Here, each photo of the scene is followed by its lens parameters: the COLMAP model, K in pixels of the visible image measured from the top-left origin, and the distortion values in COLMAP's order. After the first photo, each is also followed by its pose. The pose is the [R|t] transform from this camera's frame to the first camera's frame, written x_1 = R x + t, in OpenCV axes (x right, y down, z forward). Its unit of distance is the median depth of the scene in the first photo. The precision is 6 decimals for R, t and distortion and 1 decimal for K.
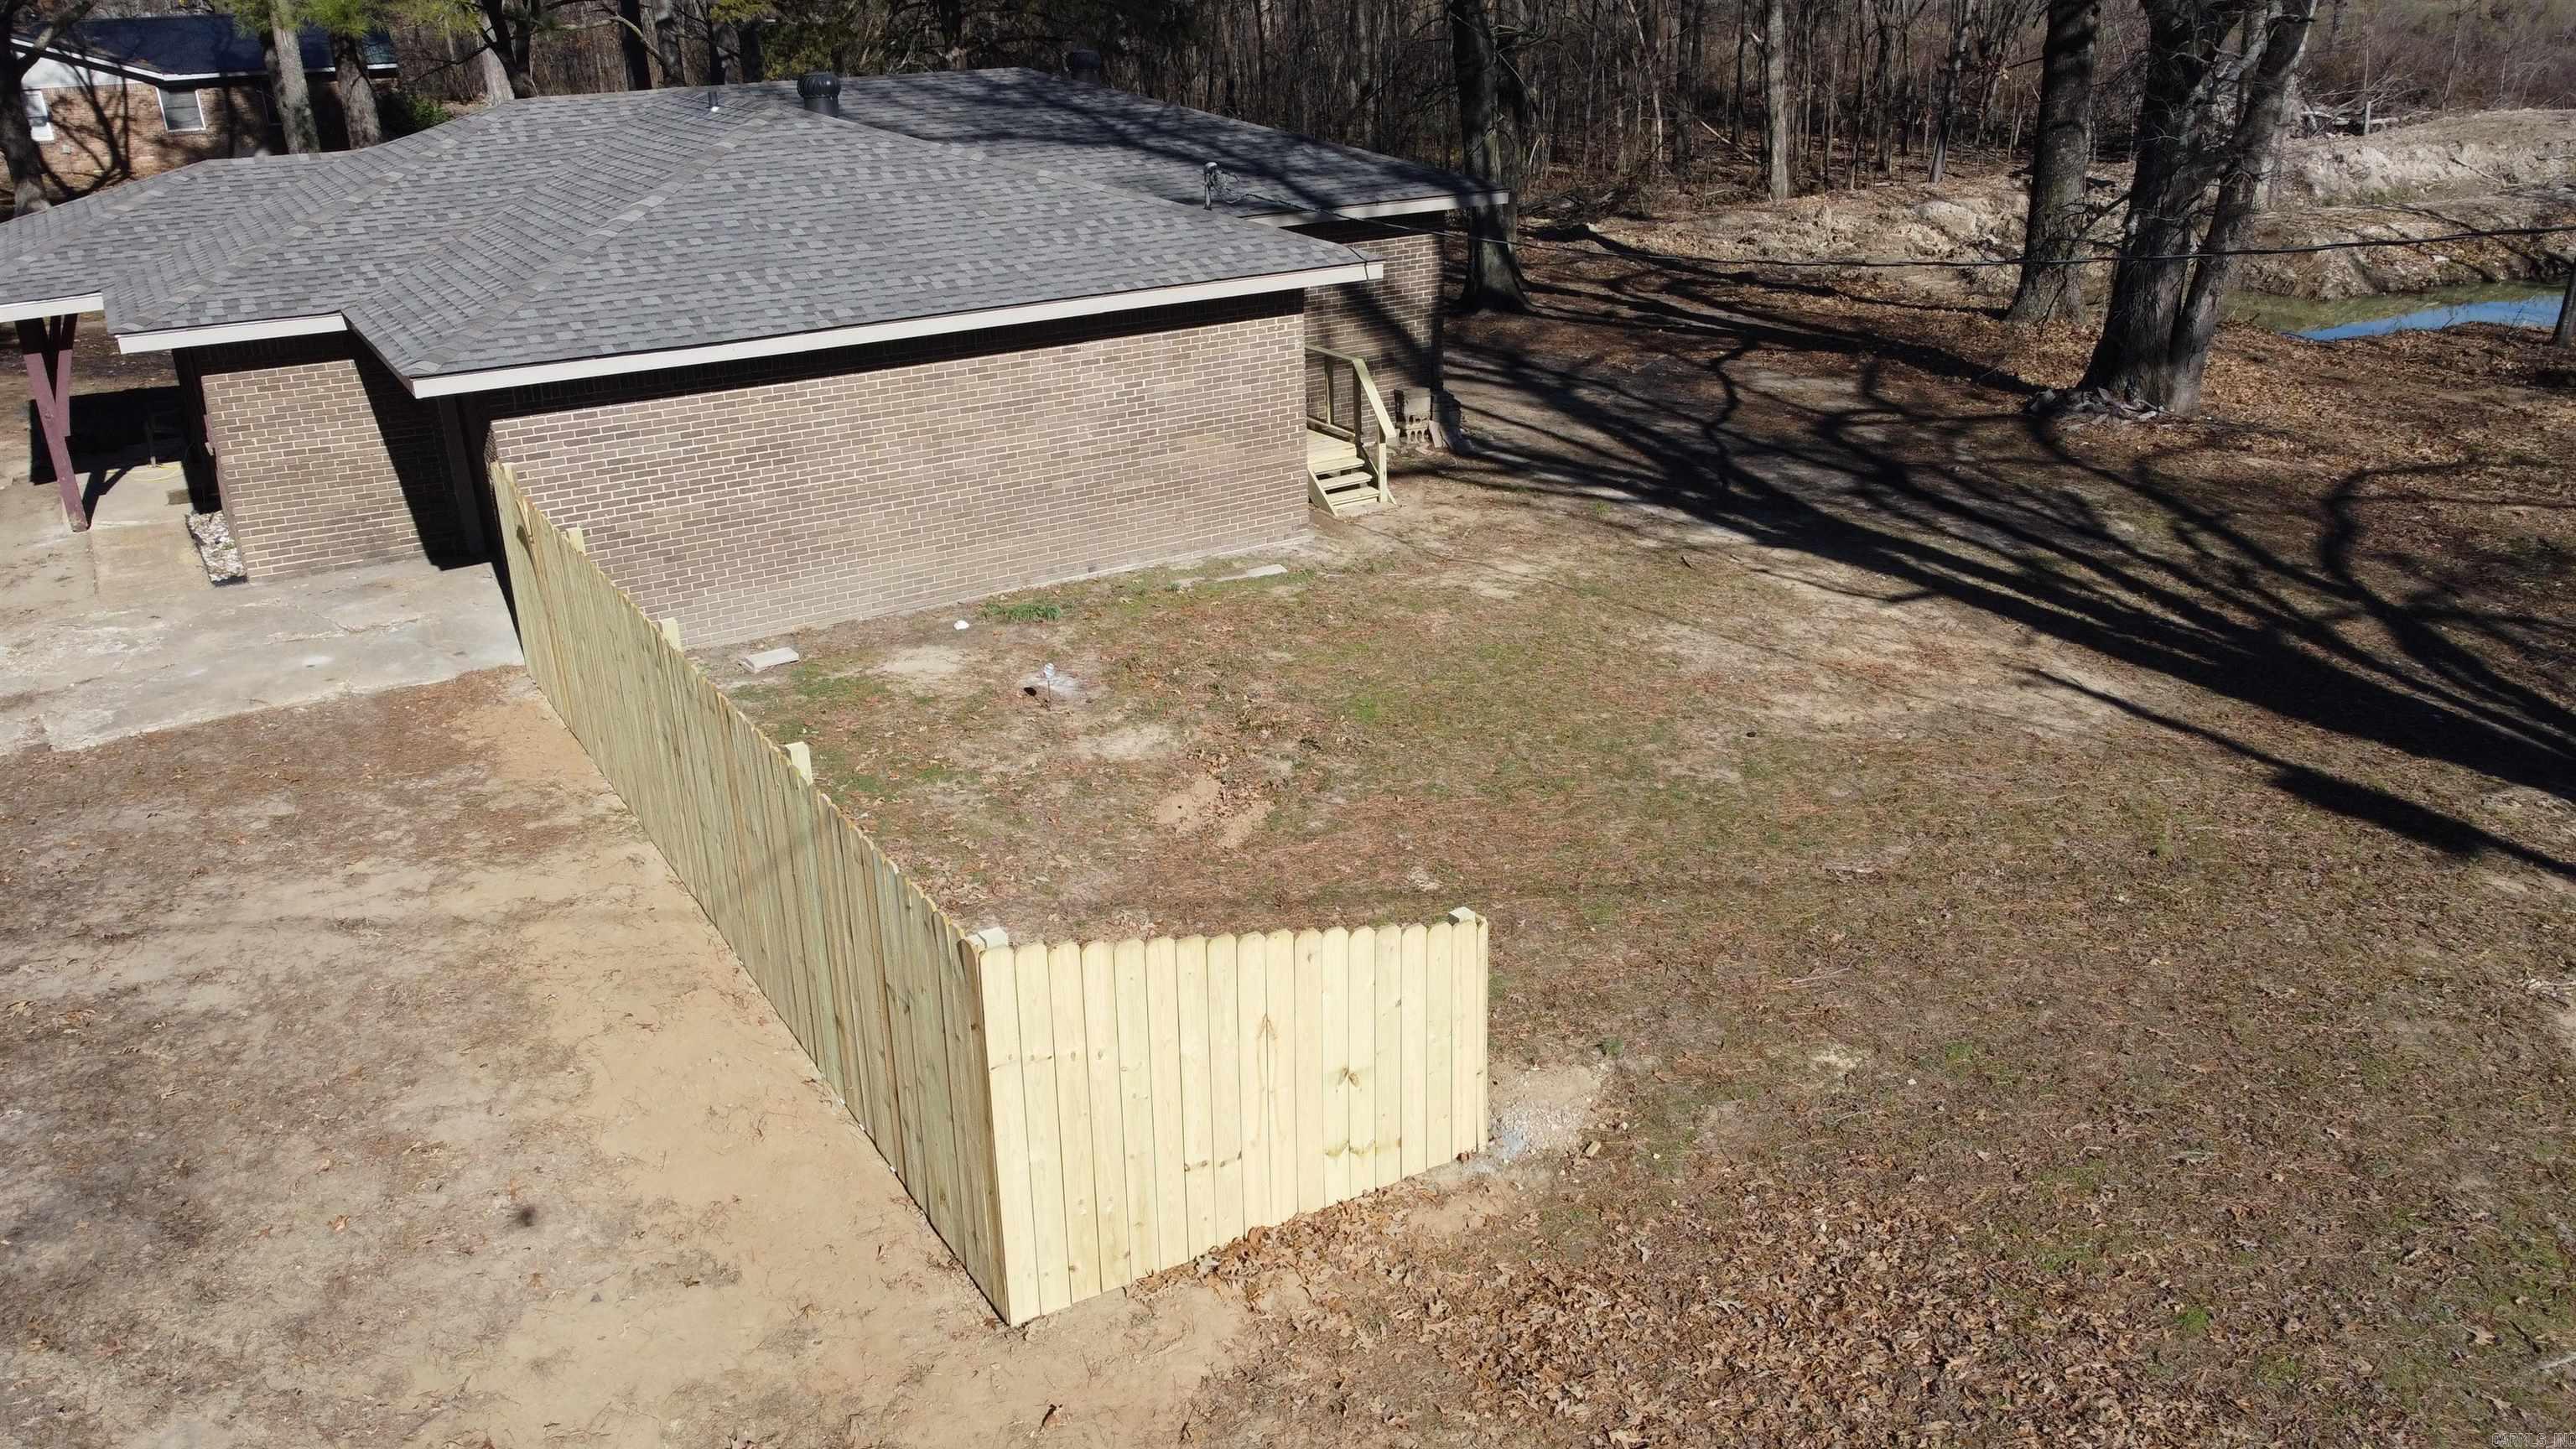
lens RADIAL K [[1958.0, 0, 1284.0], [0, 1958.0, 736.6], [0, 0, 1]] dist [0.012917, -0.017018]
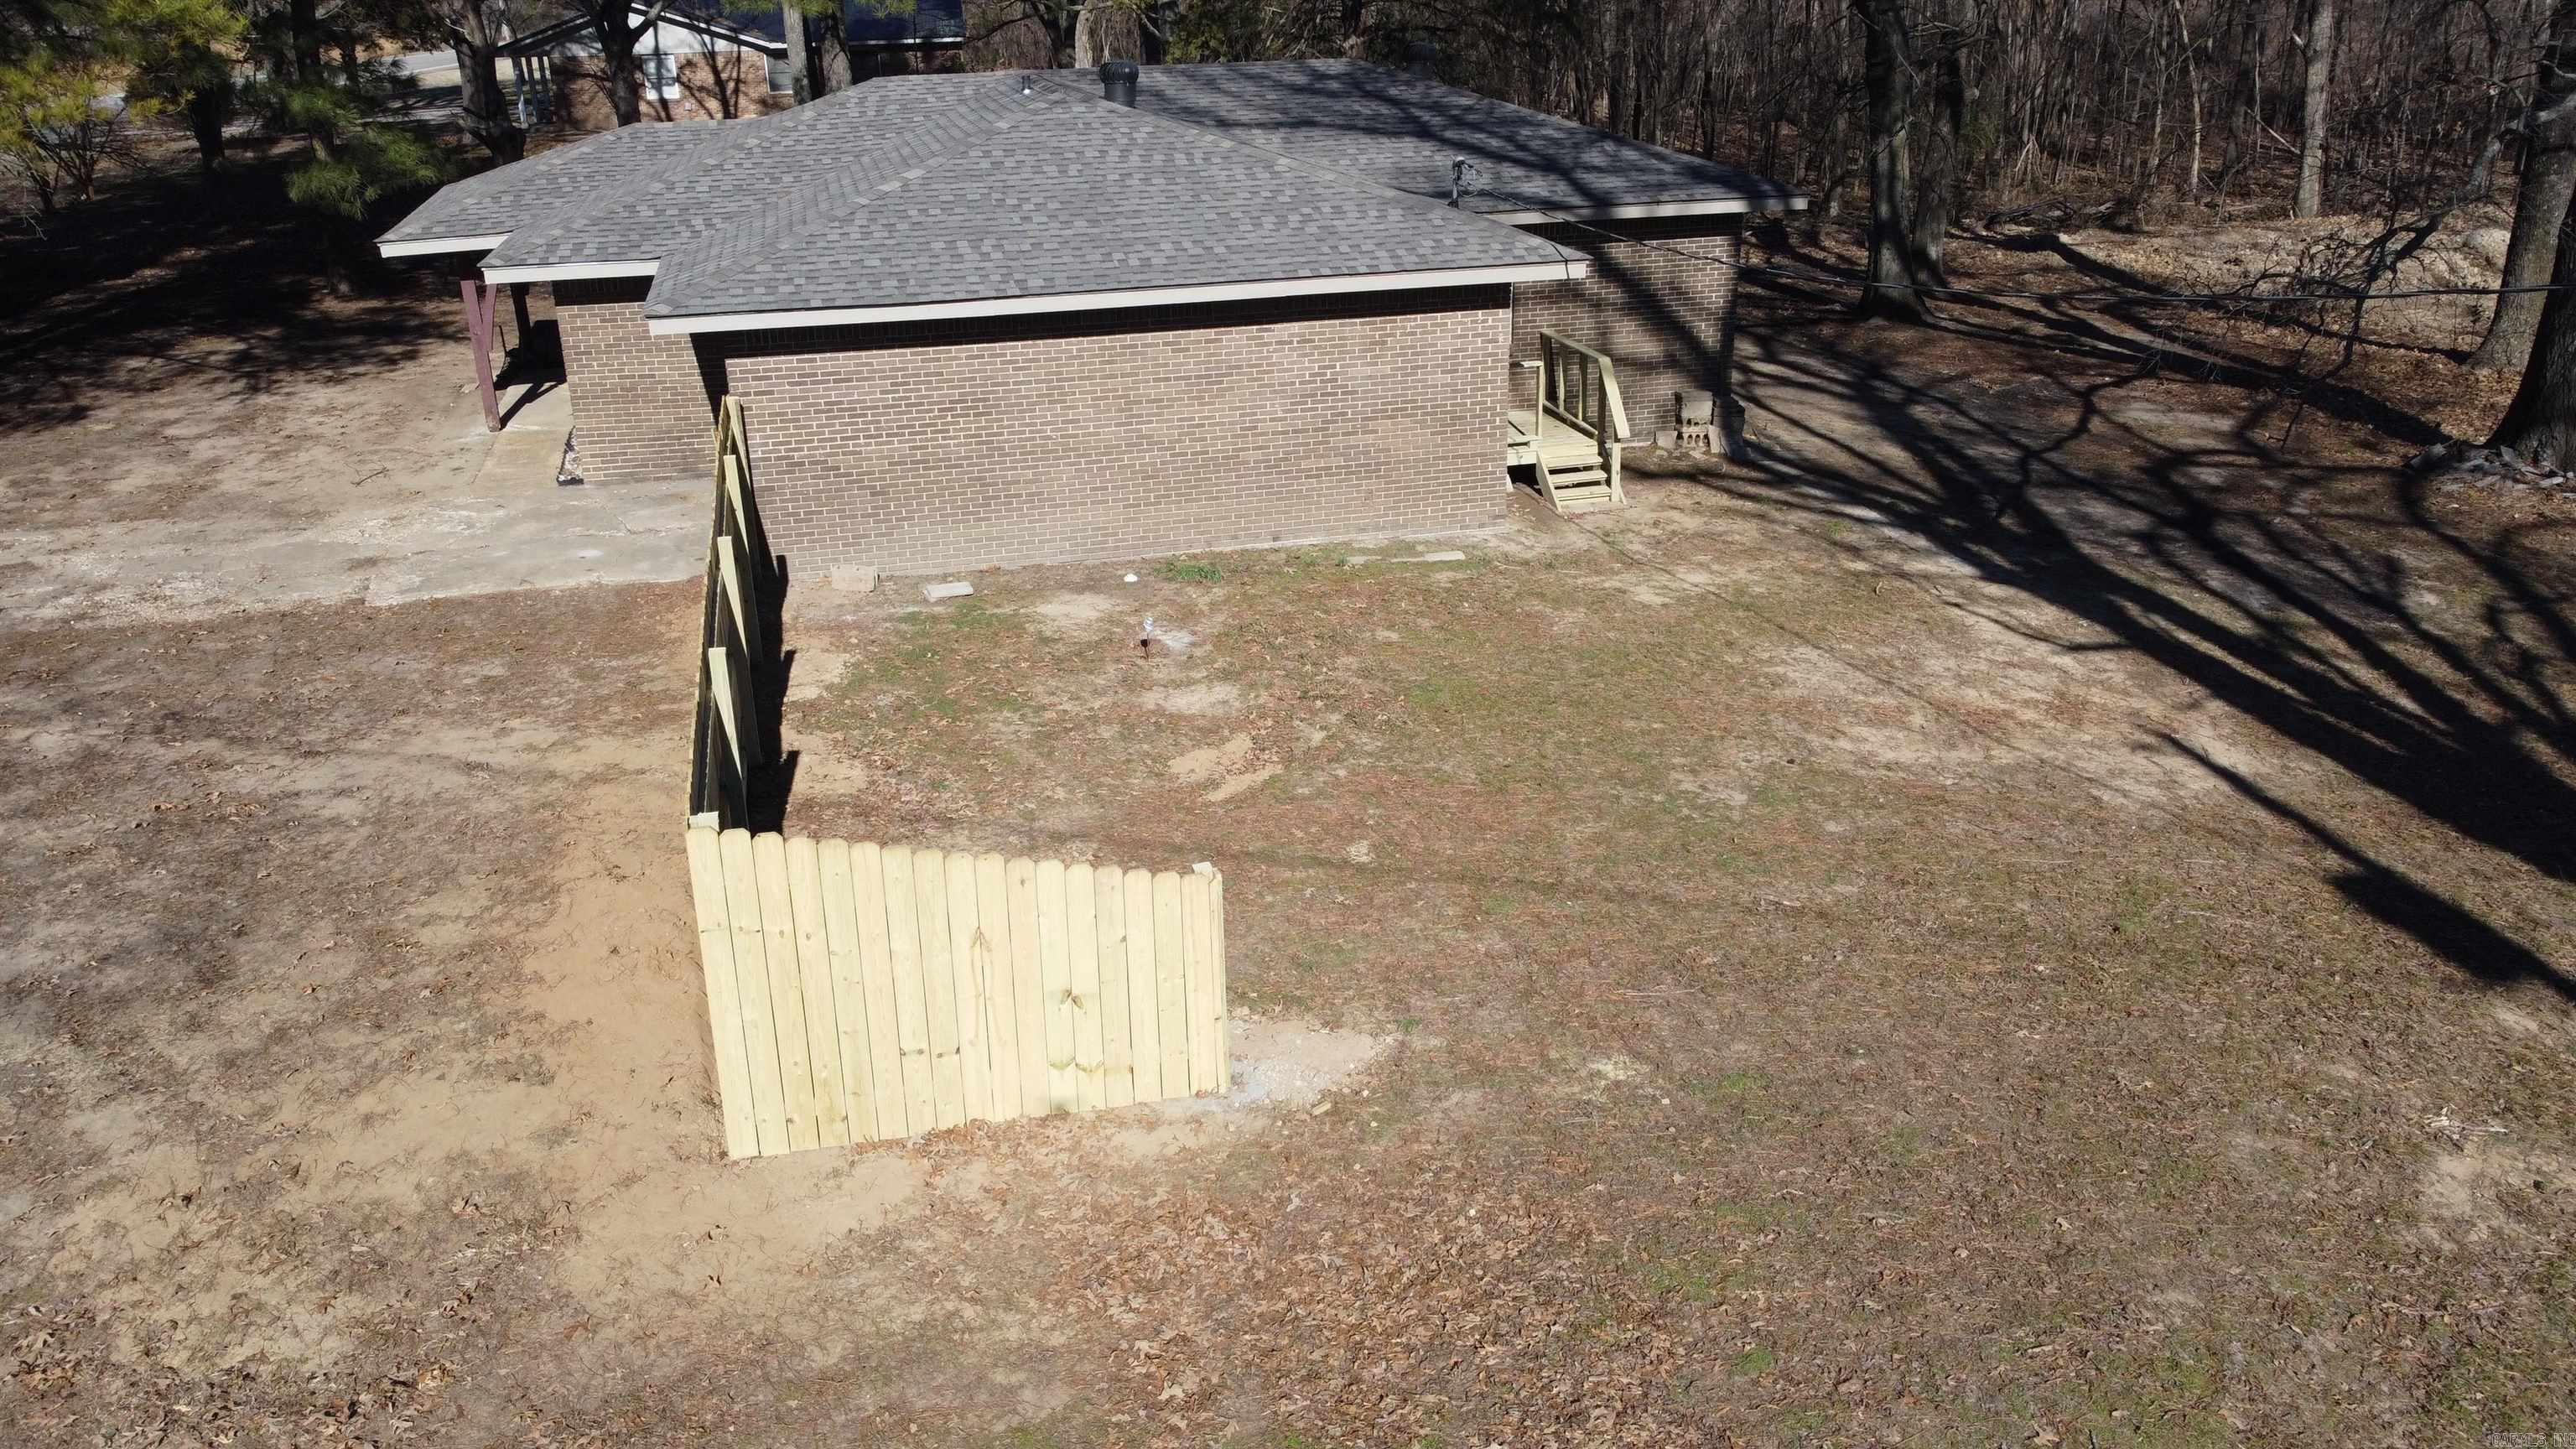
lens RADIAL K [[1958.0, 0, 1273.4], [0, 1958.0, 734.8], [0, 0, 1]] dist [0.012917, -0.017018]
pose [[0.953676, 0.118444, -0.276538, 0.208501], [-0.116292, 0.992919, 0.024230, -0.006272], [0.277450, 0.009052, 0.960698, -0.012063]]
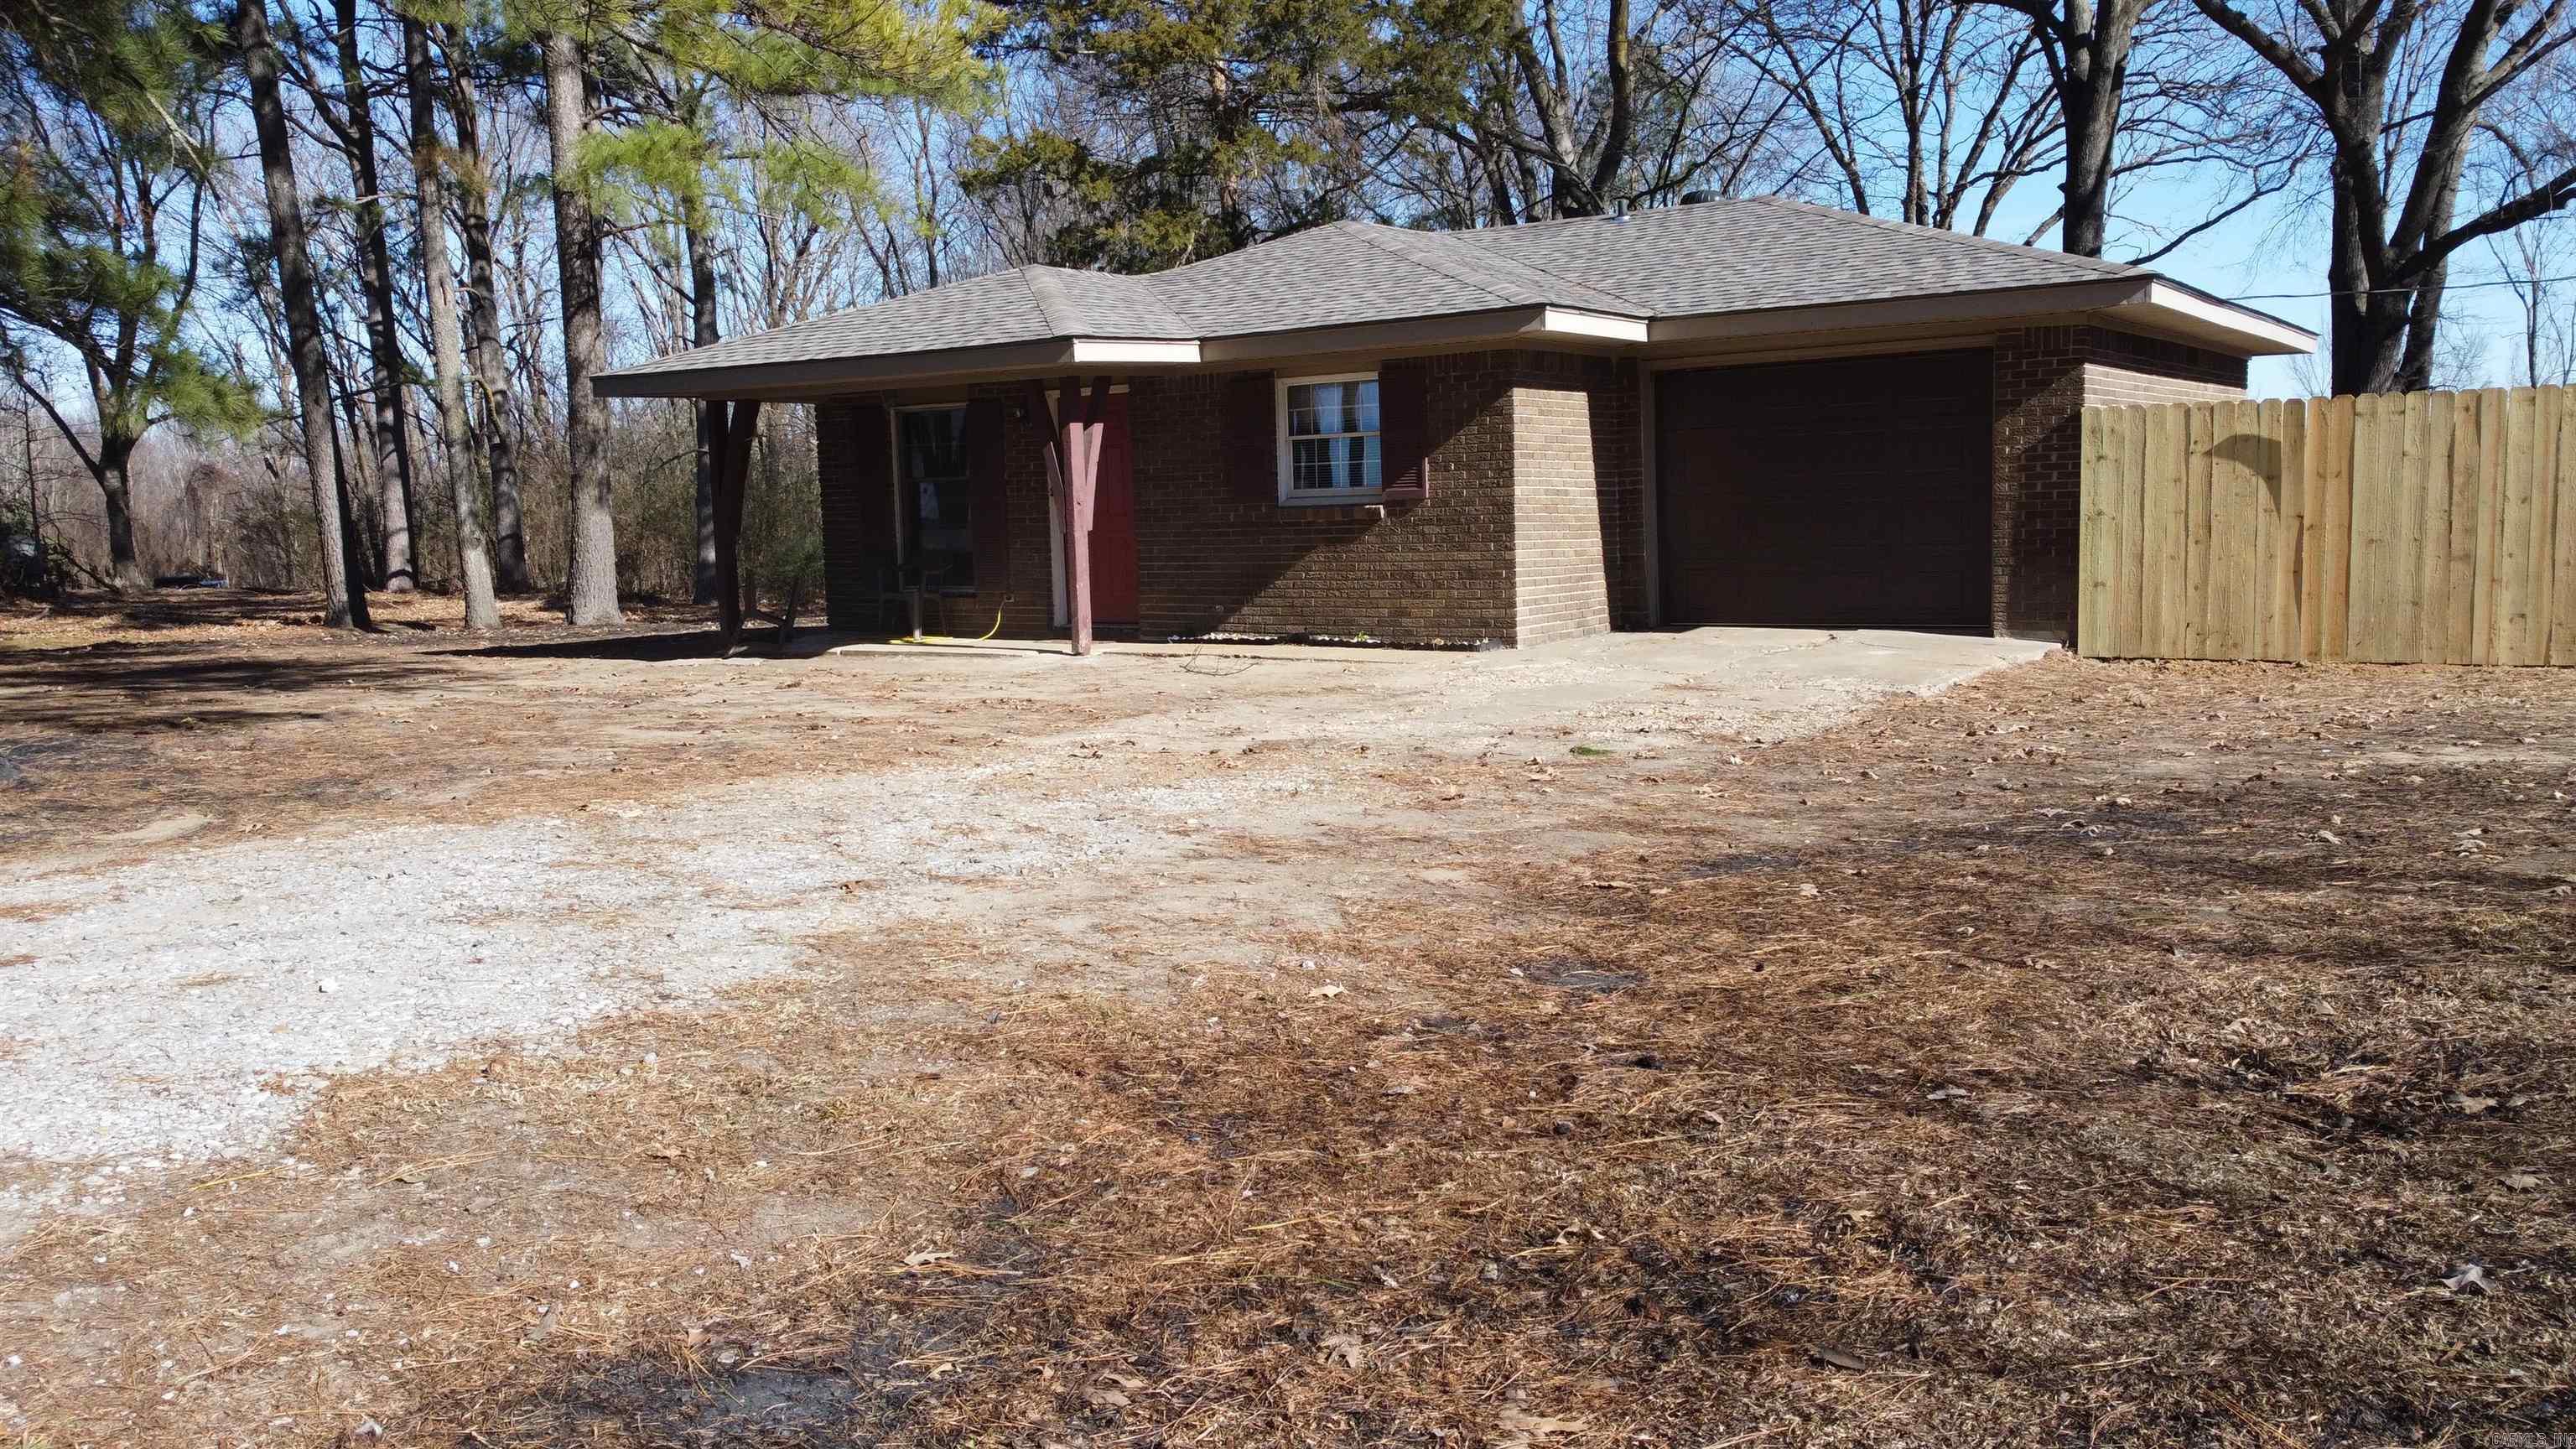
lens RADIAL K [[1958.0, 0, 1278.3], [0, 1958.0, 730.9], [0, 0, 1]] dist [0.012917, -0.017018]
pose [[0.909122, -0.052656, 0.413187, -0.953943], [0.164163, 0.956981, -0.239245, 0.134347], [-0.382815, 0.285334, 0.878657, 0.330719]]
